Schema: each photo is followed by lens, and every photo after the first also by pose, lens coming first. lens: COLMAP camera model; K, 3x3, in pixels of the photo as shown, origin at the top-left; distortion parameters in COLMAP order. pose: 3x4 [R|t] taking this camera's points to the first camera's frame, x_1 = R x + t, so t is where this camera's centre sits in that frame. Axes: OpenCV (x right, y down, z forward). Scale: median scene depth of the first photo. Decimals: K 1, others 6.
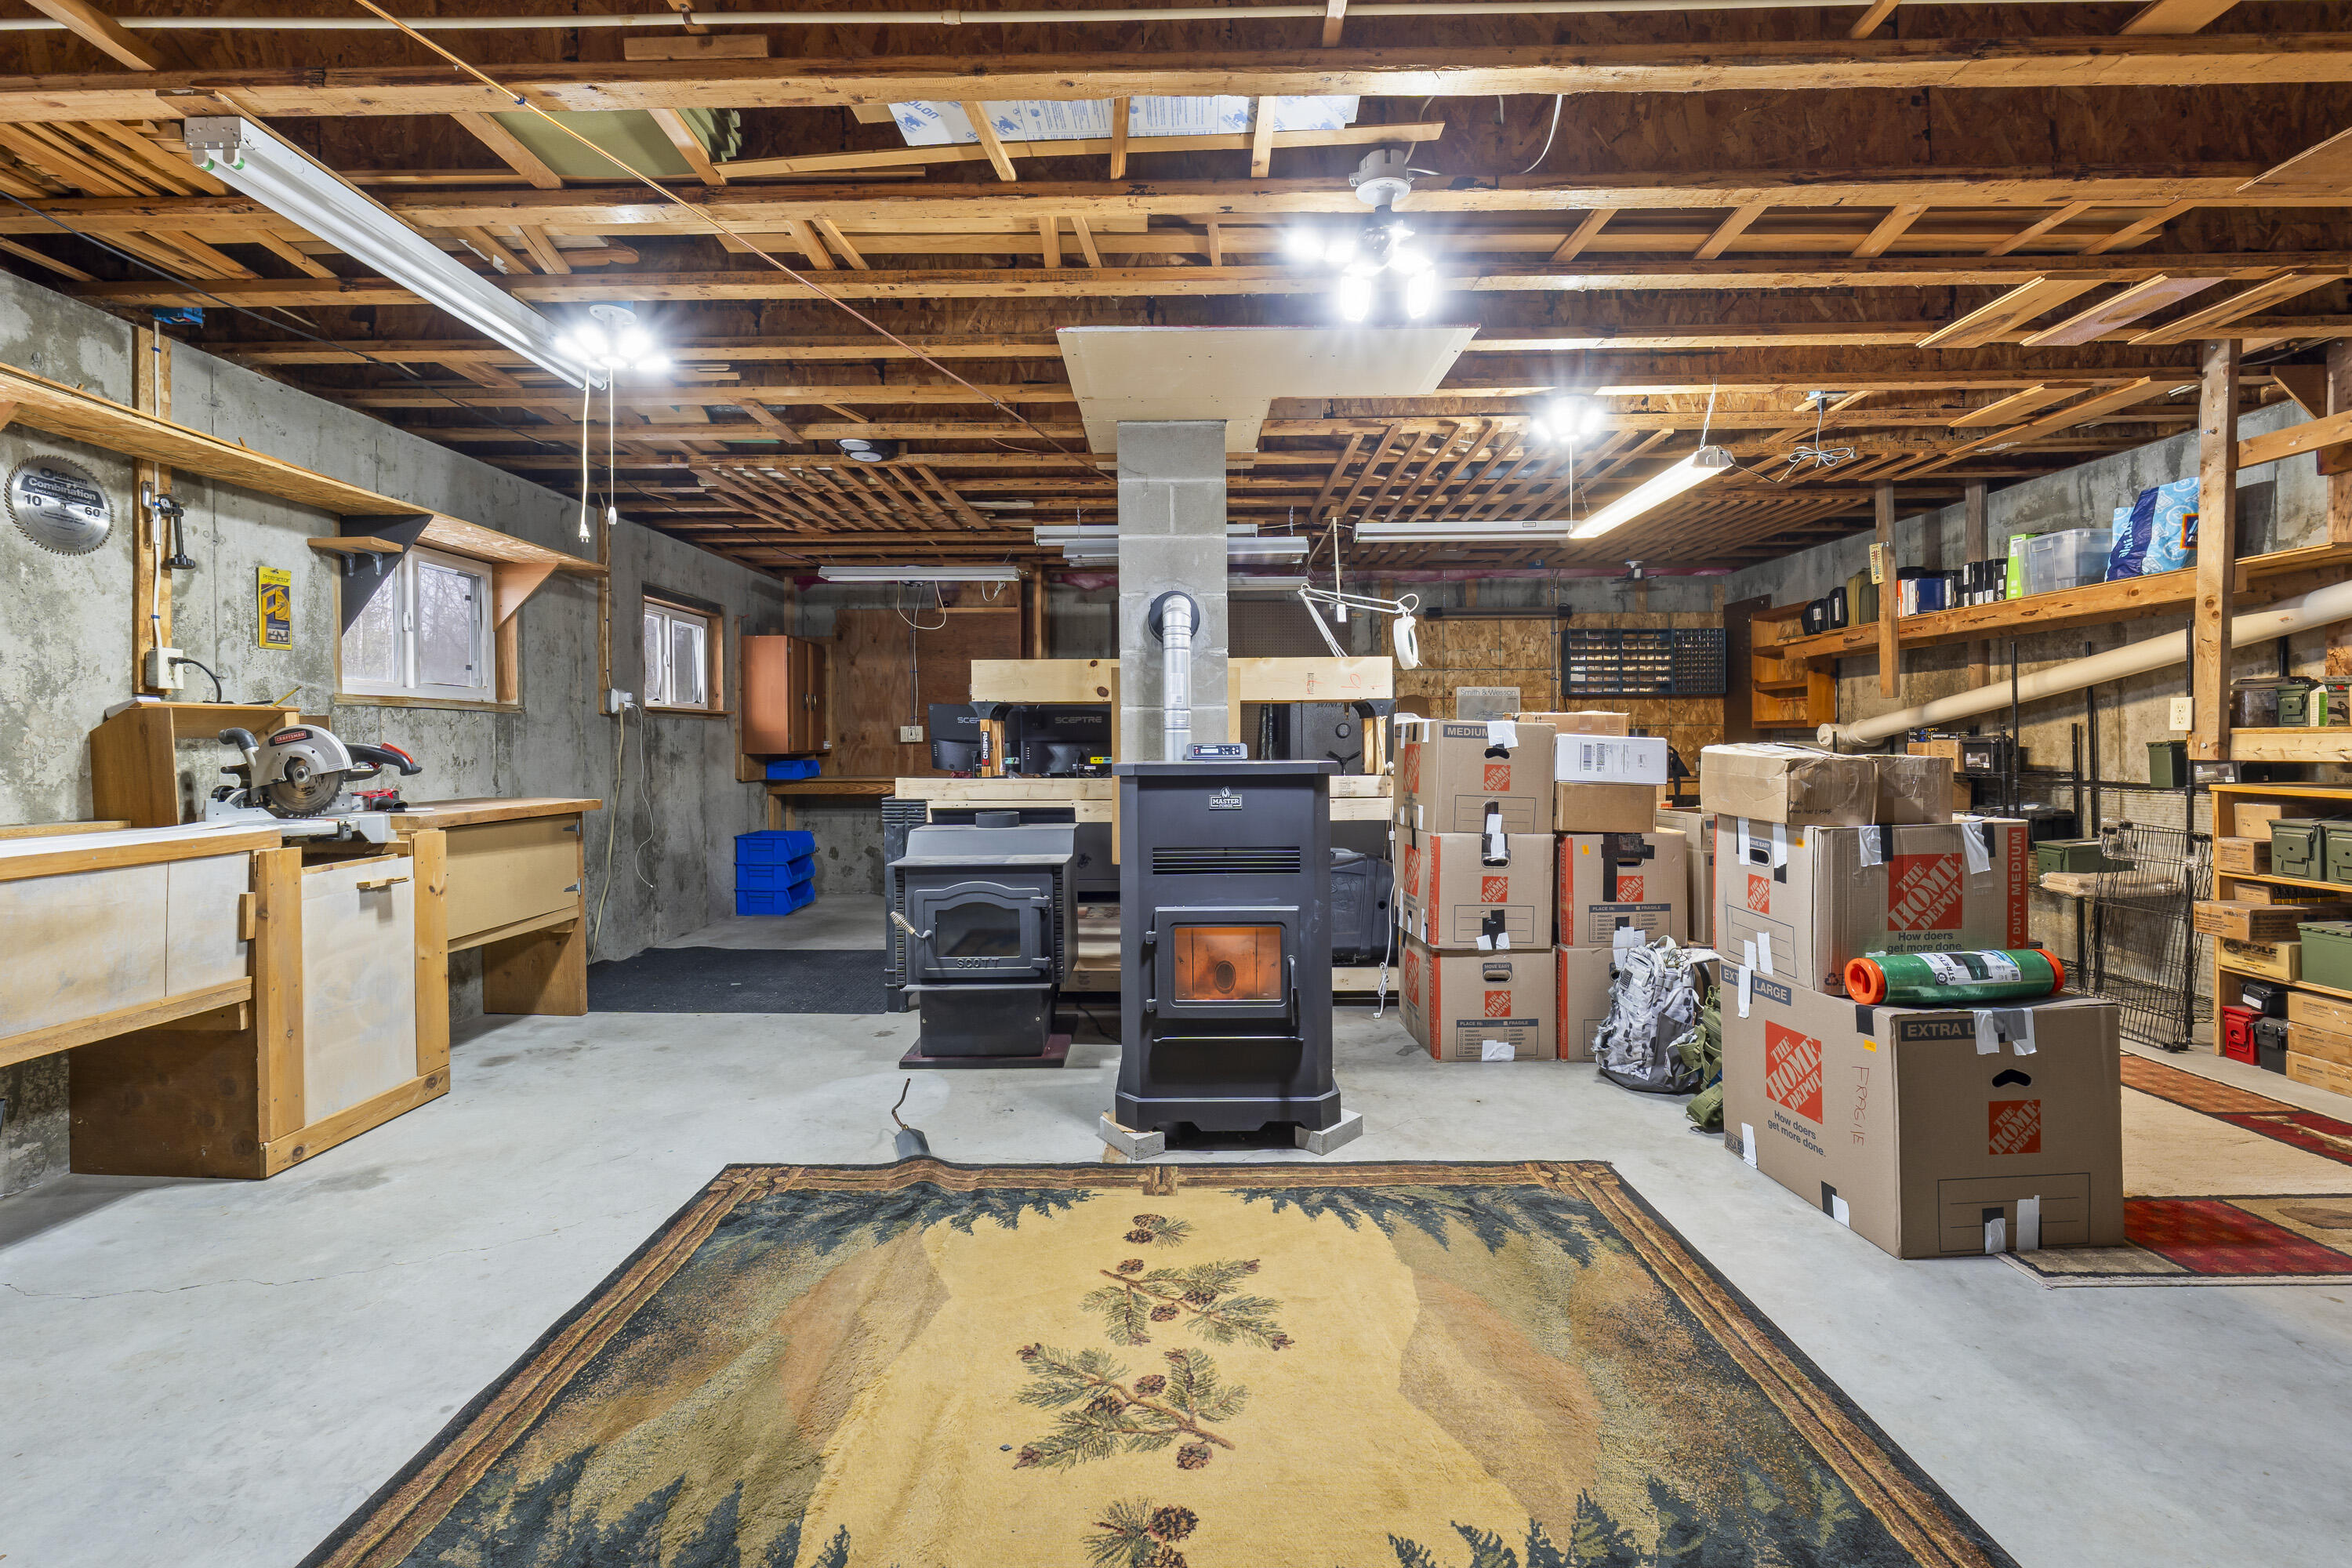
lens RADIAL K [[994.0, 0, 1153.0], [0, 994.0, 741.0], [0, 0, 1]] dist [-0.004416, 0.000970]
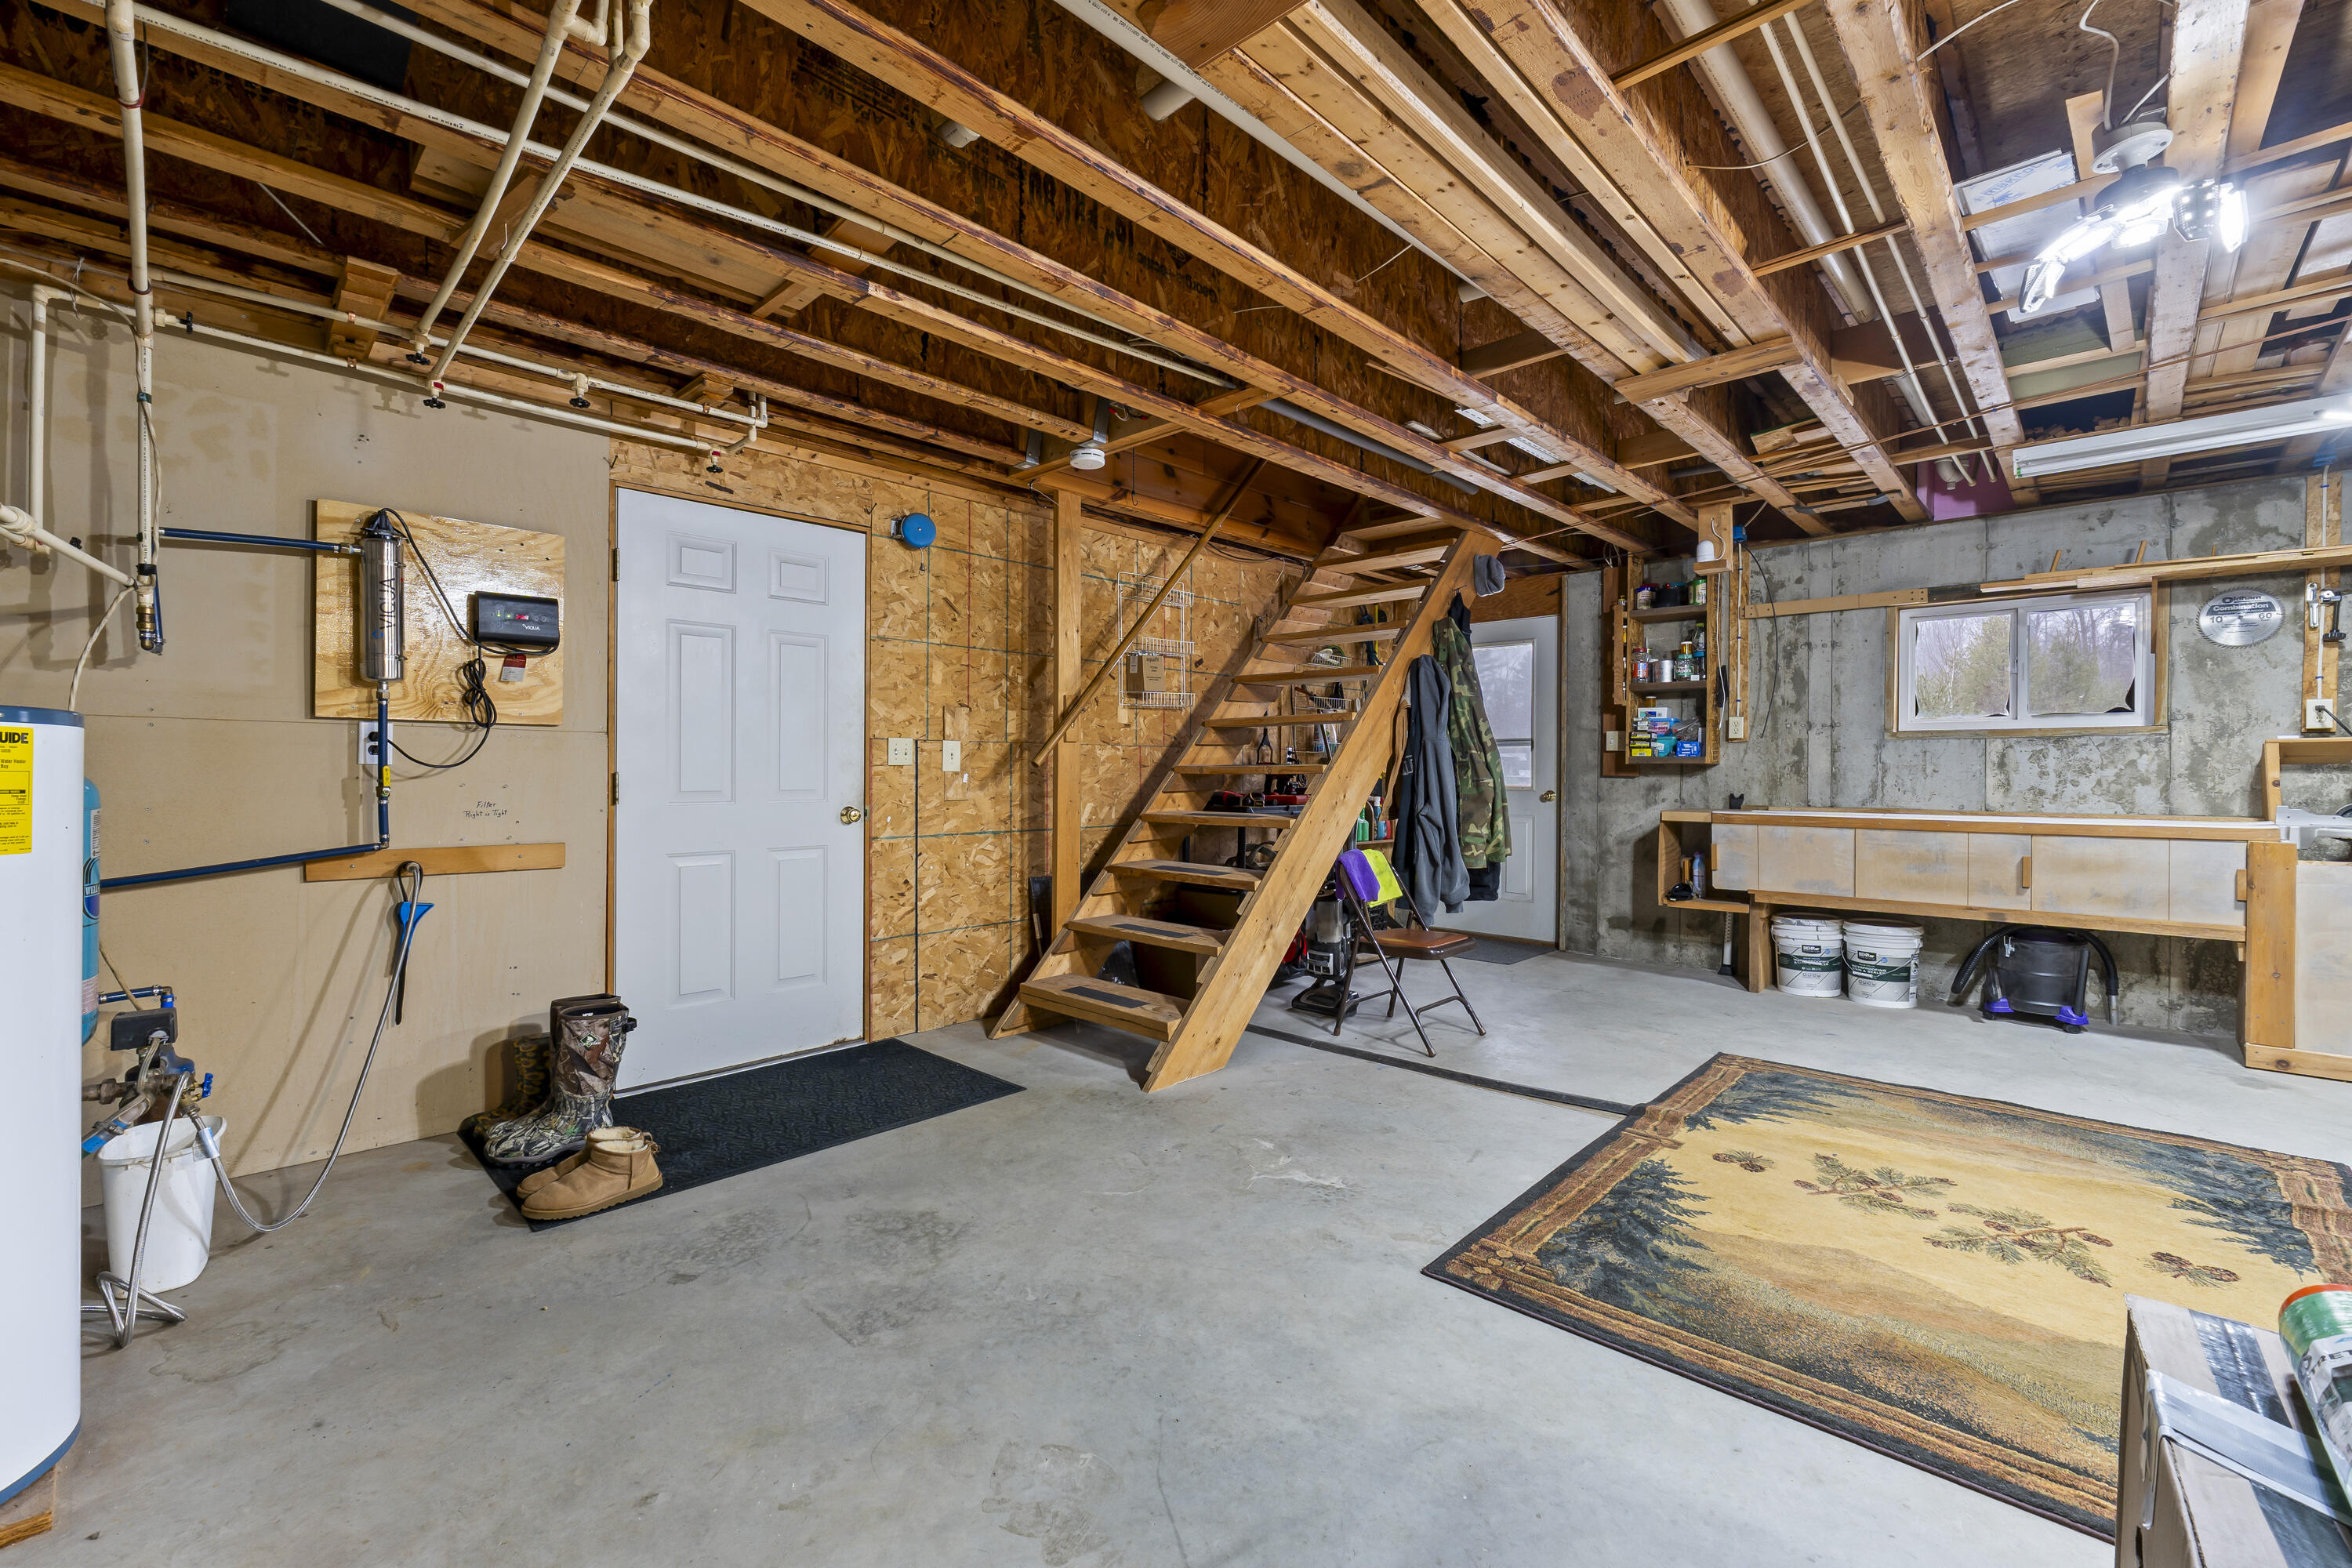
lens RADIAL K [[994.0, 0, 1185.2], [0, 994.0, 782.1], [0, 0, 1]] dist [-0.004416, 0.000970]
pose [[-0.673374, 0.009752, -0.739238, 1.263526], [0.003077, 0.999941, 0.010389, 0.004865], [0.739296, 0.004721, -0.673364, 0.851490]]
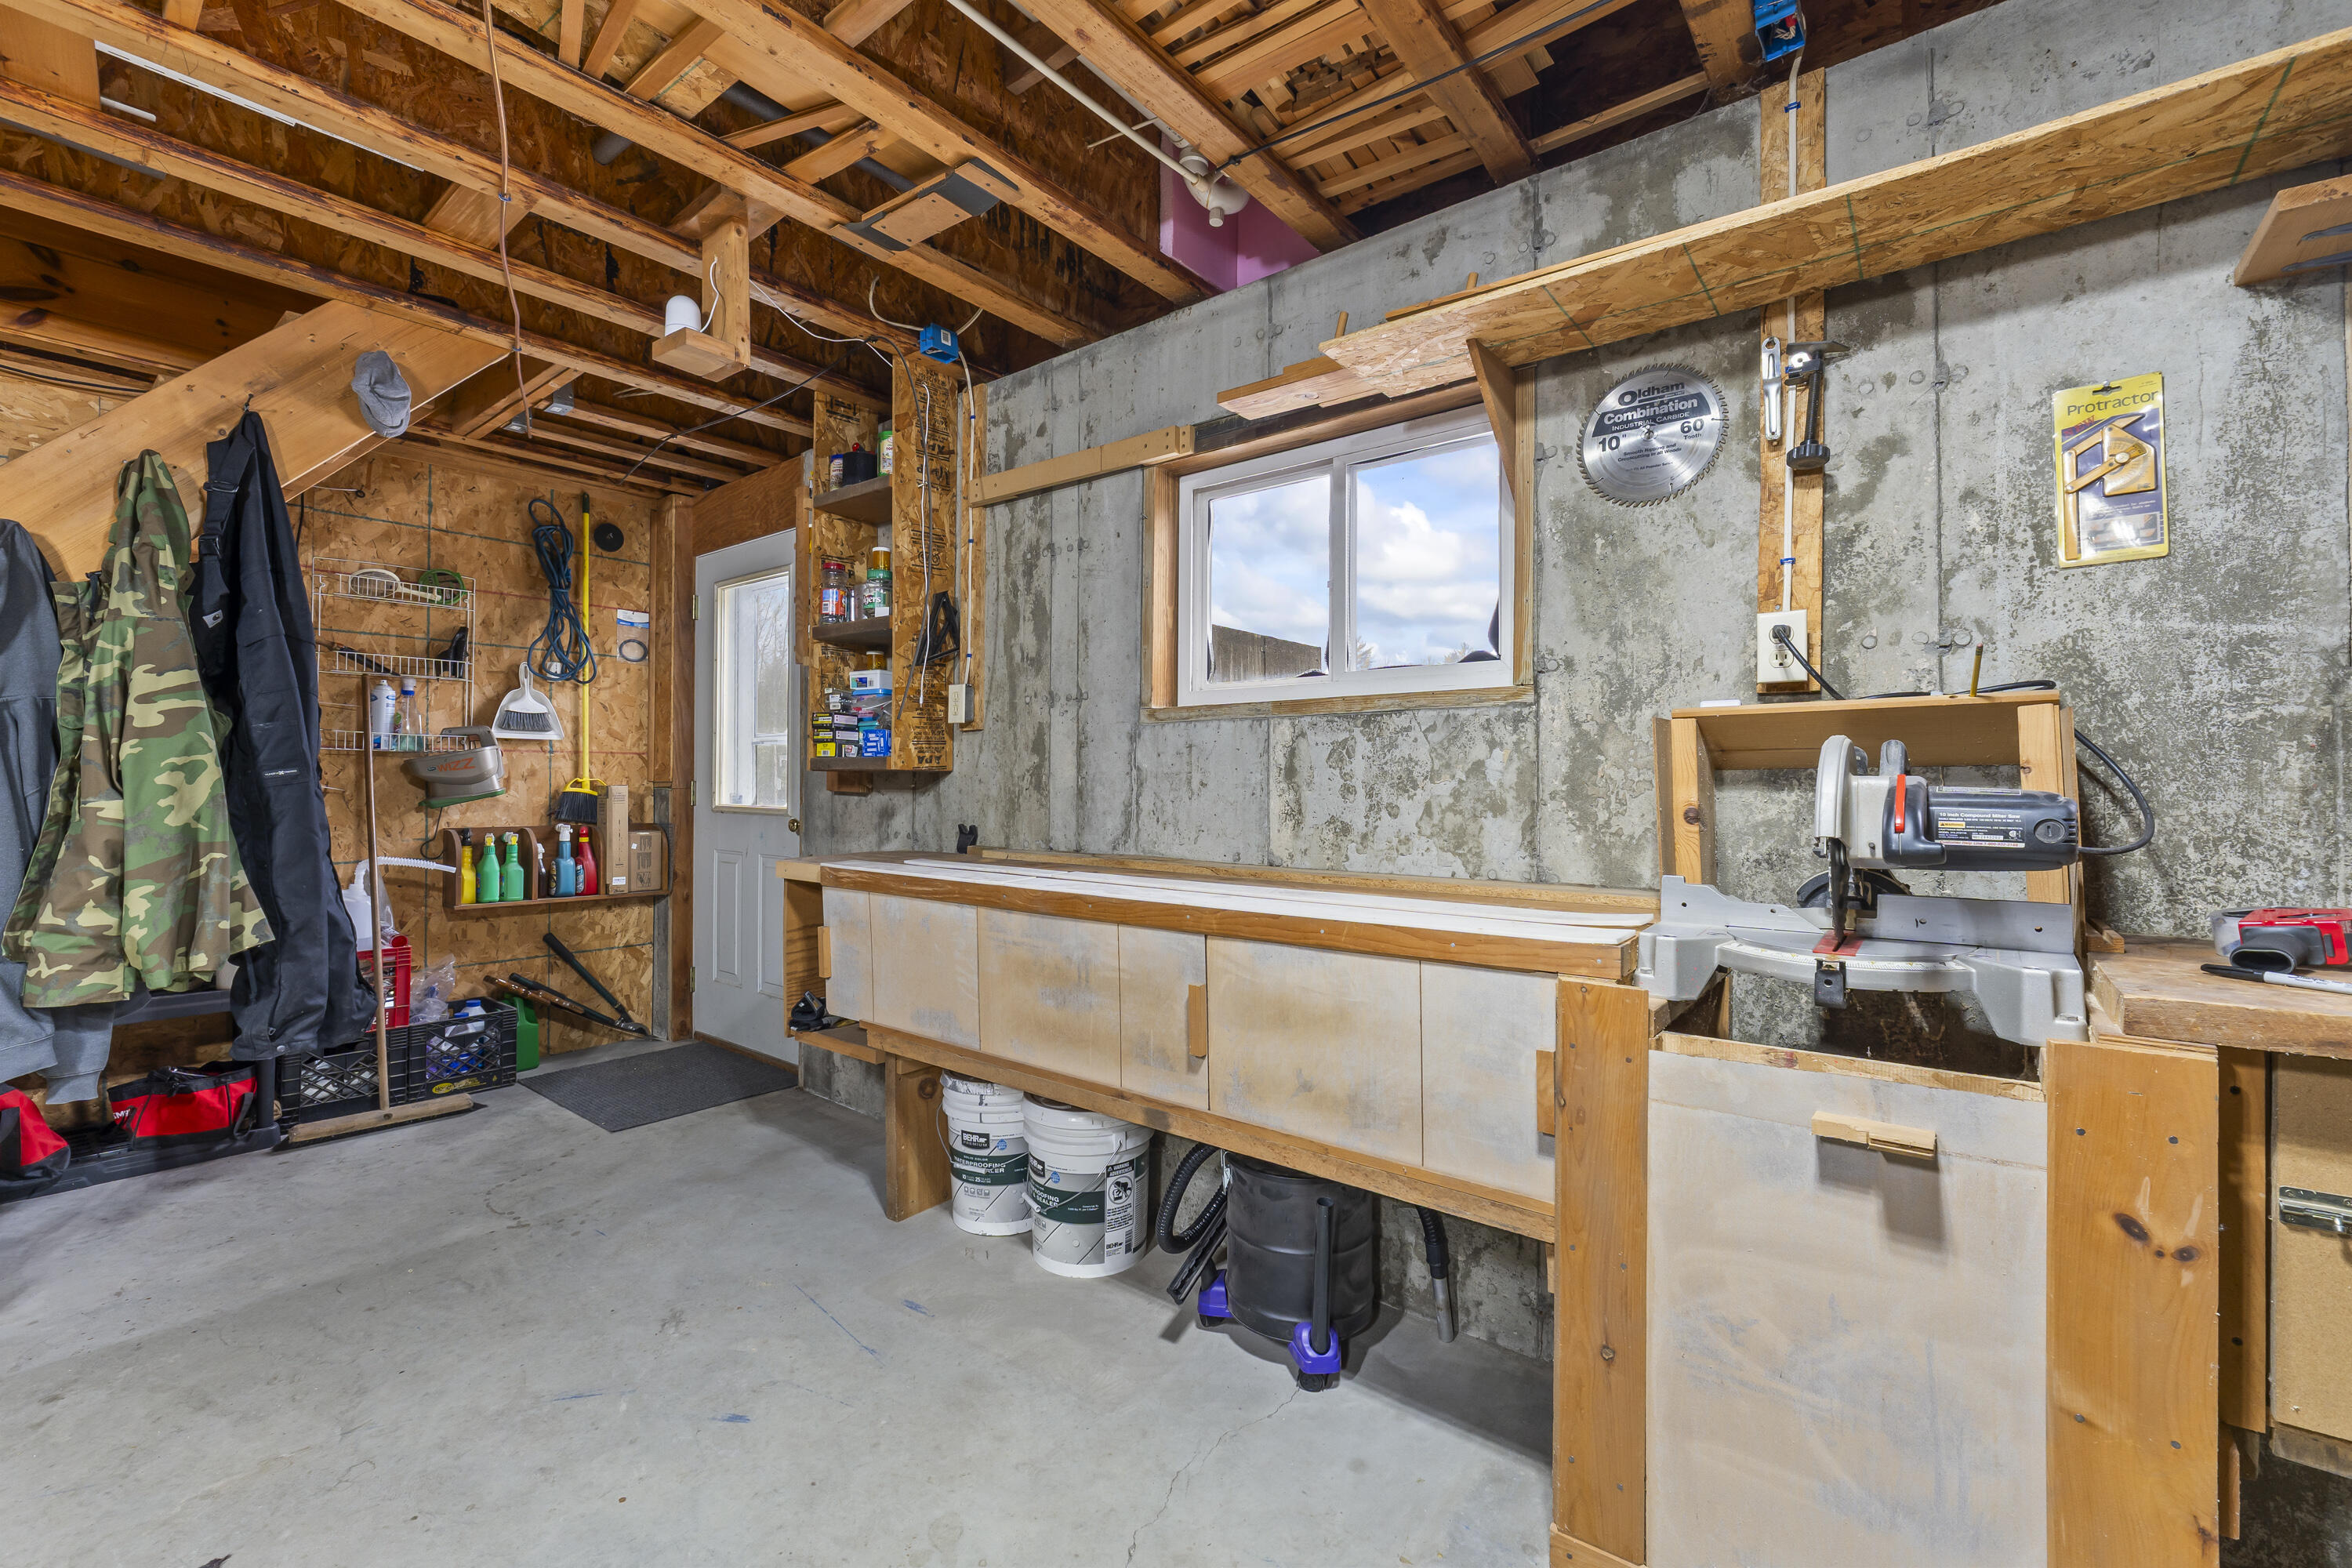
lens RADIAL K [[994.0, 0, 1172.1], [0, 994.0, 776.2], [0, 0, 1]] dist [-0.004416, 0.000970]
pose [[-0.613380, 0.004788, -0.789773, -0.357529], [0.006875, 0.999976, 0.000723, -0.000830], [0.789758, -0.004986, -0.613399, 1.207122]]
